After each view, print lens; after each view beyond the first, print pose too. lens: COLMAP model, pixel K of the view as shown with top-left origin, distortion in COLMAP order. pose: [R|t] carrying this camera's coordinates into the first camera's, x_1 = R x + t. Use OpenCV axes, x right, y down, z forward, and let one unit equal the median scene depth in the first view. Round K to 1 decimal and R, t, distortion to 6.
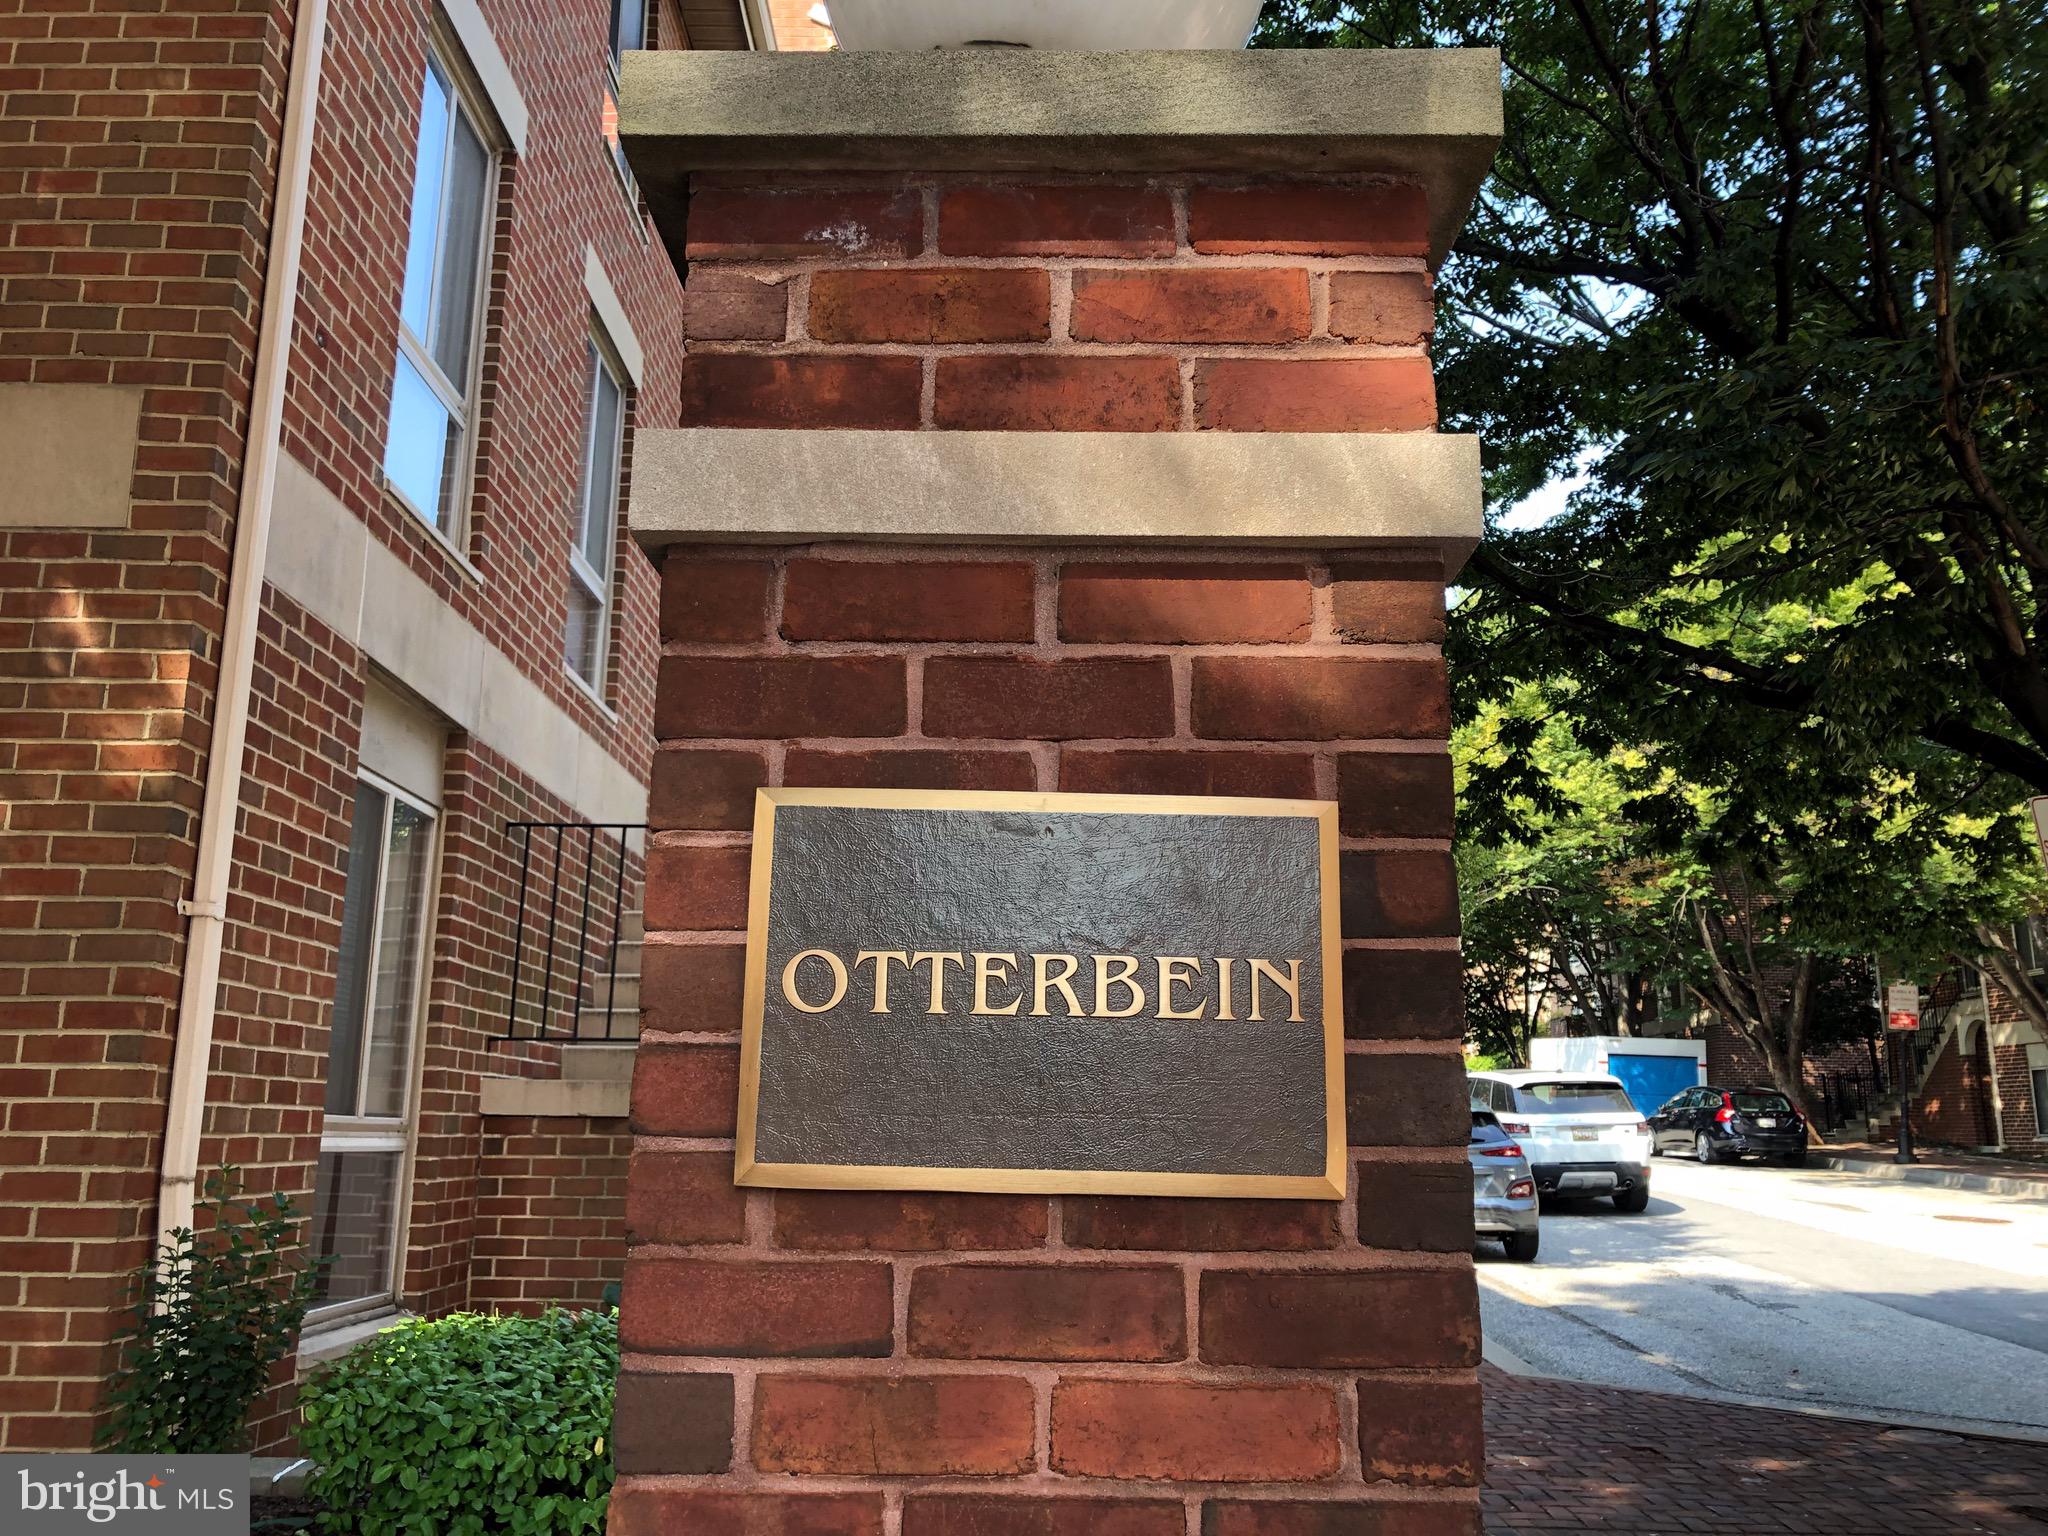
lens RADIAL K [[1676.5, 0, 1004.9], [0, 1676.5, 758.7], [0, 0, 1]] dist [0.020482, -0.023538]
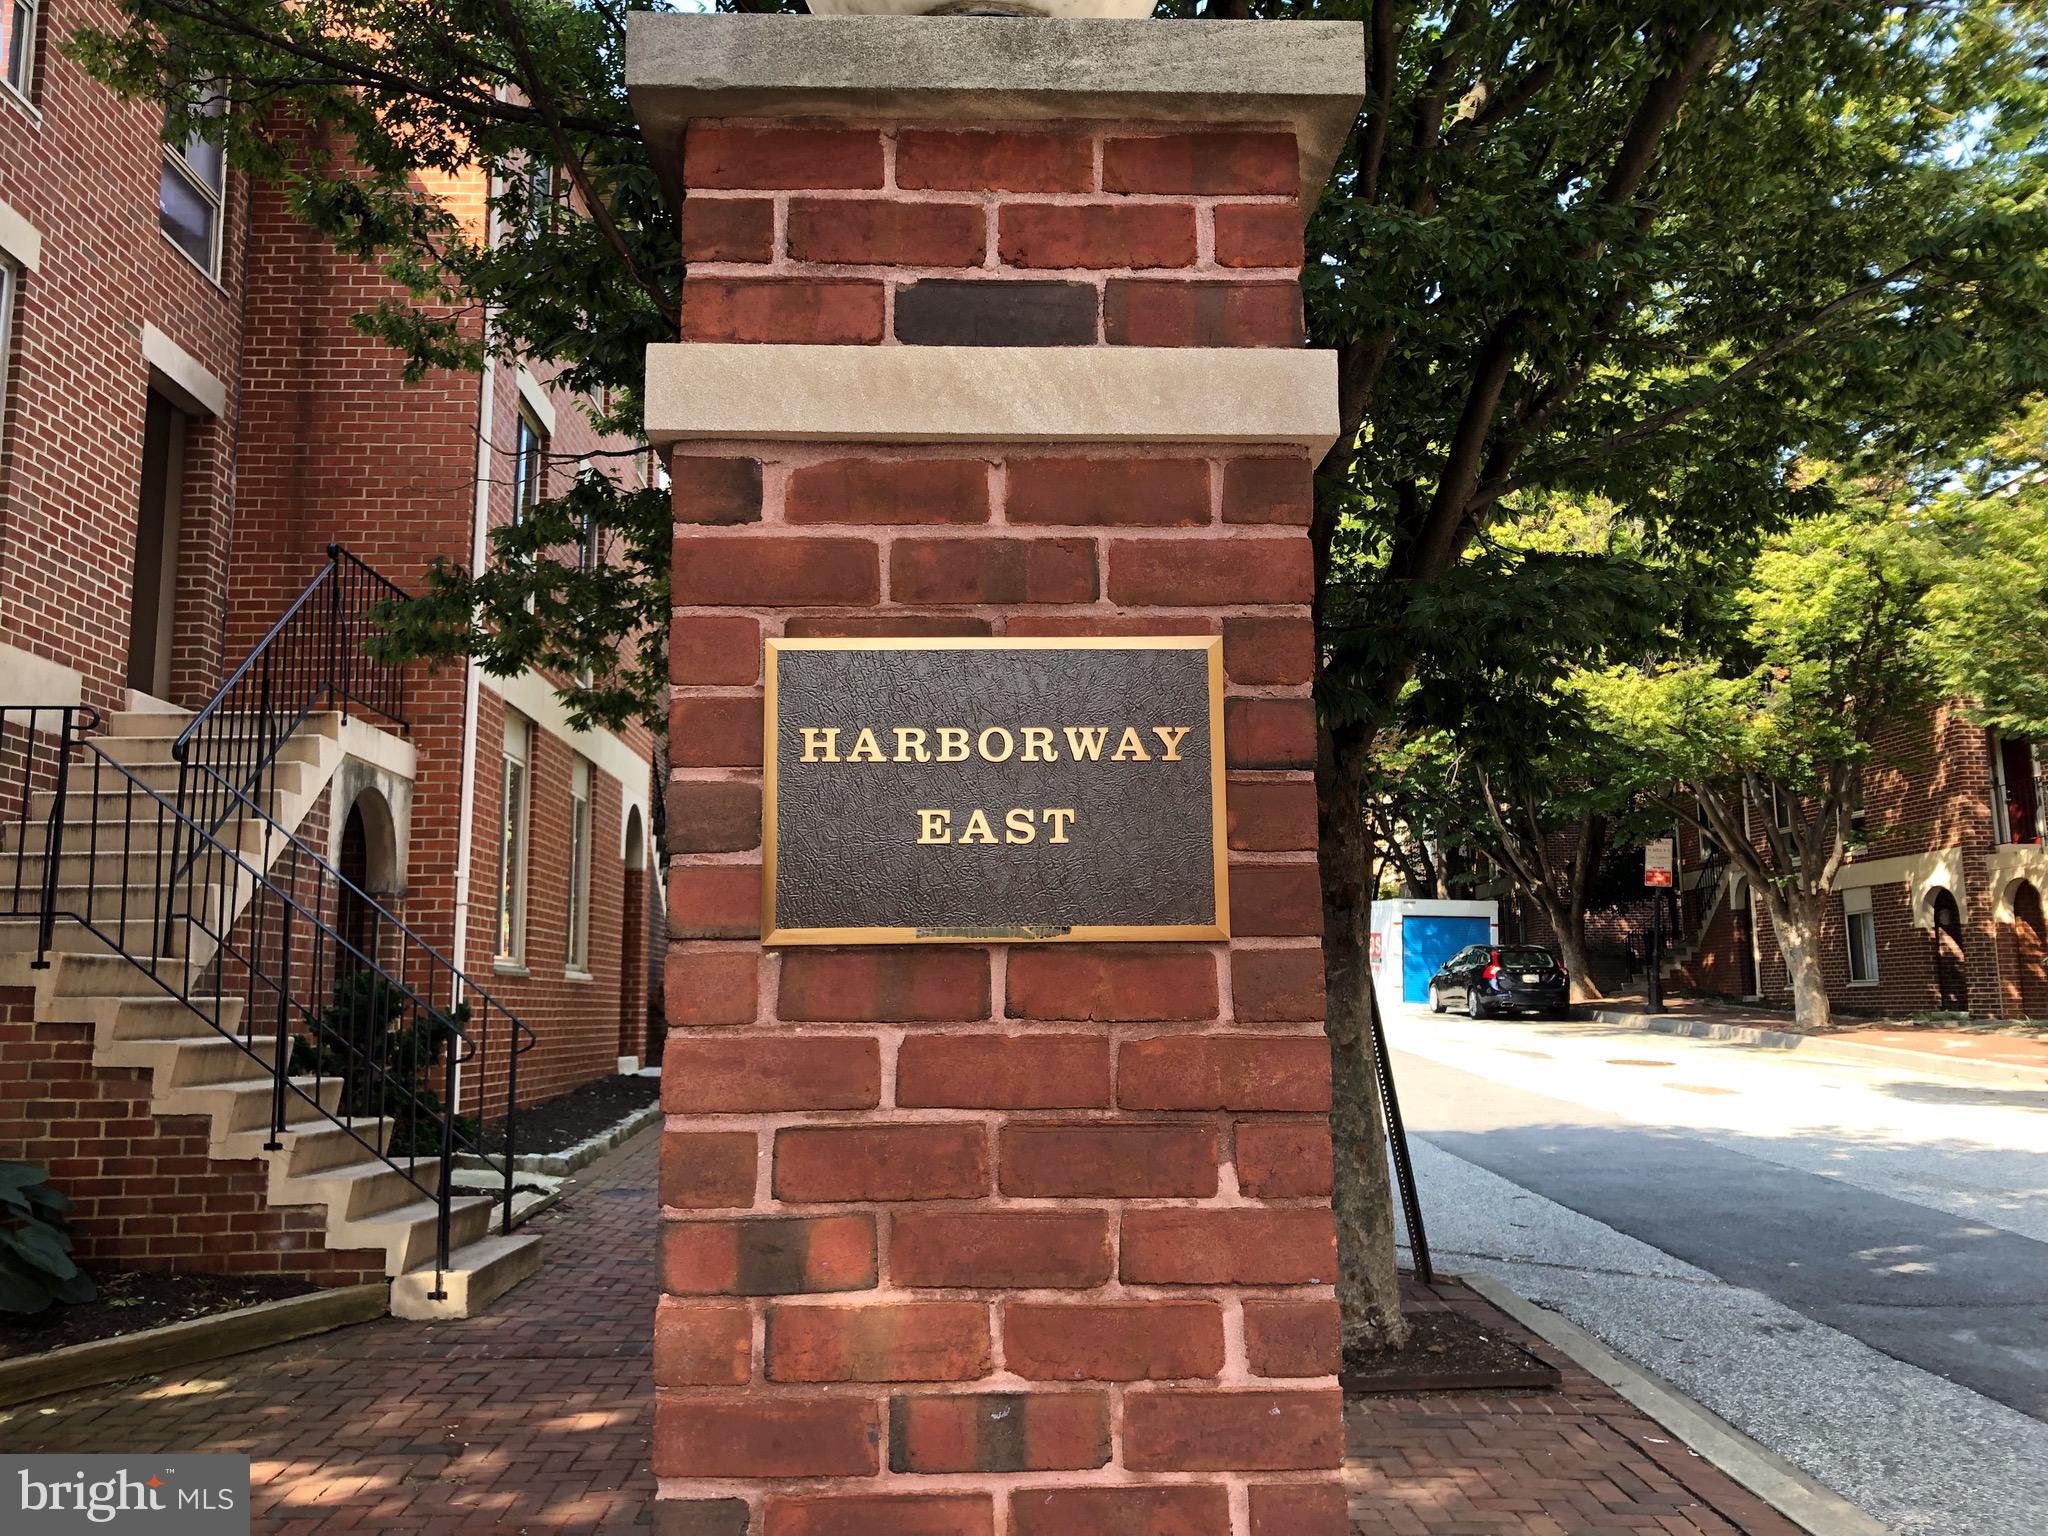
lens RADIAL K [[1676.5, 0, 1034.9], [0, 1676.5, 761.5], [0, 0, 1]] dist [0.020482, -0.023538]
pose [[0.998938, -0.016297, 0.043097, 0.656853], [0.013063, 0.997152, 0.074278, 0.009424], [-0.044184, -0.073636, 0.996306, -0.076118]]
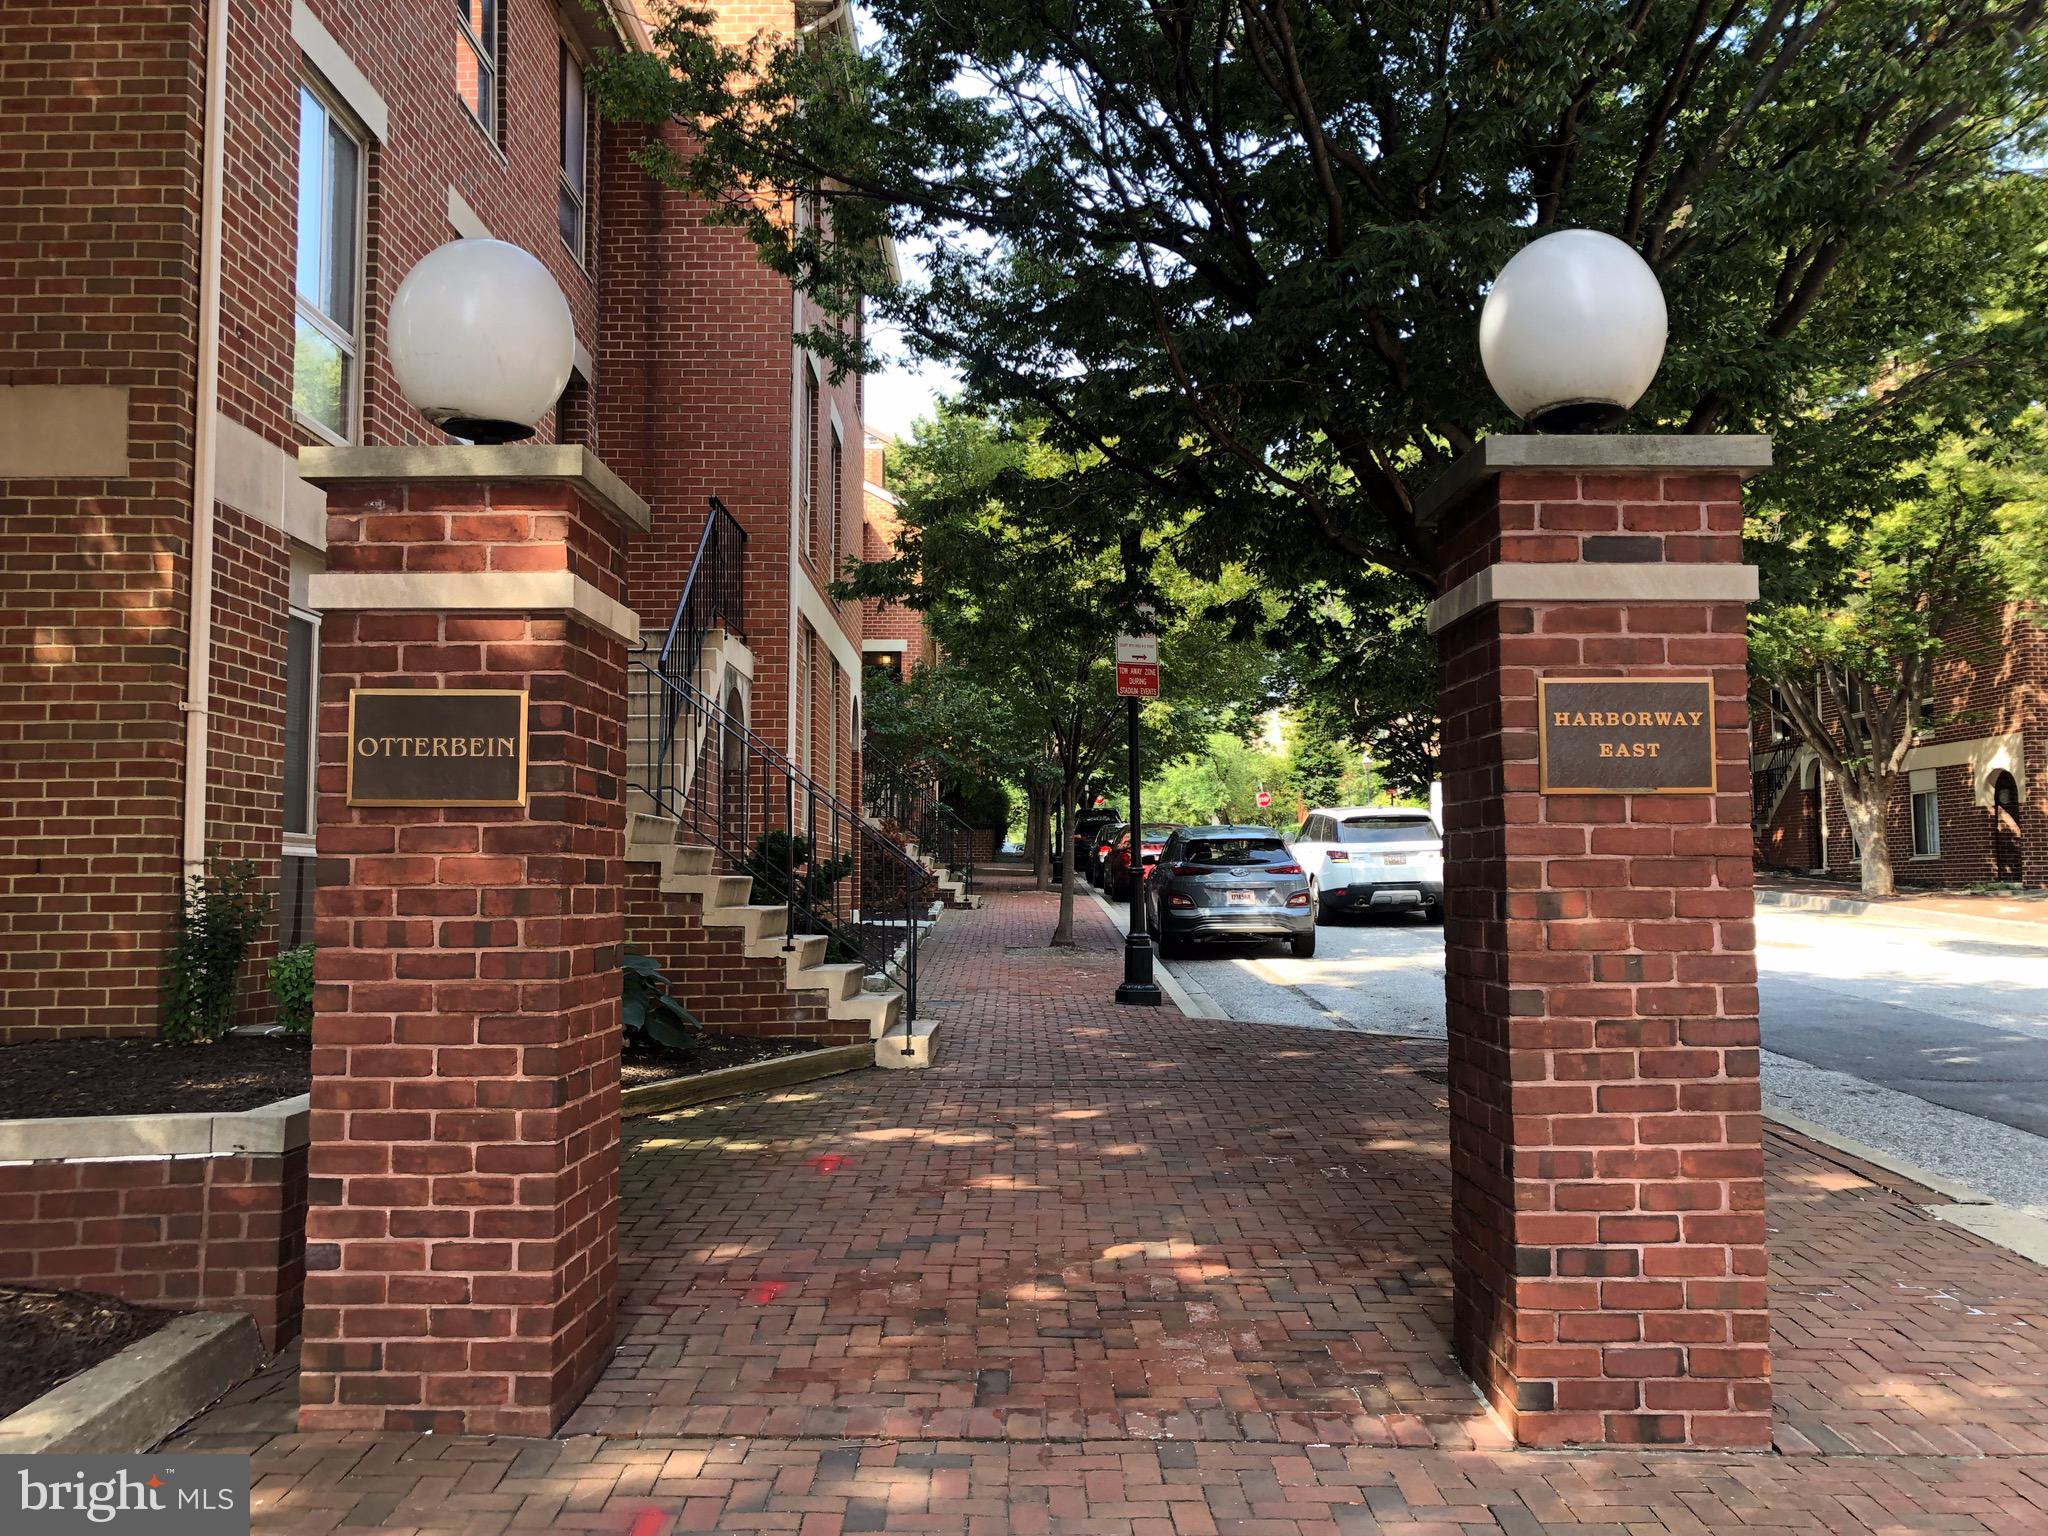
lens RADIAL K [[1676.5, 0, 1028.2], [0, 1676.5, 768.2], [0, 0, 1]] dist [0.020482, -0.023538]
pose [[0.999832, -0.015988, 0.008973, 0.323452], [0.014464, 0.988614, 0.149777, -0.085430], [-0.011266, -0.149622, 0.988679, -0.647003]]
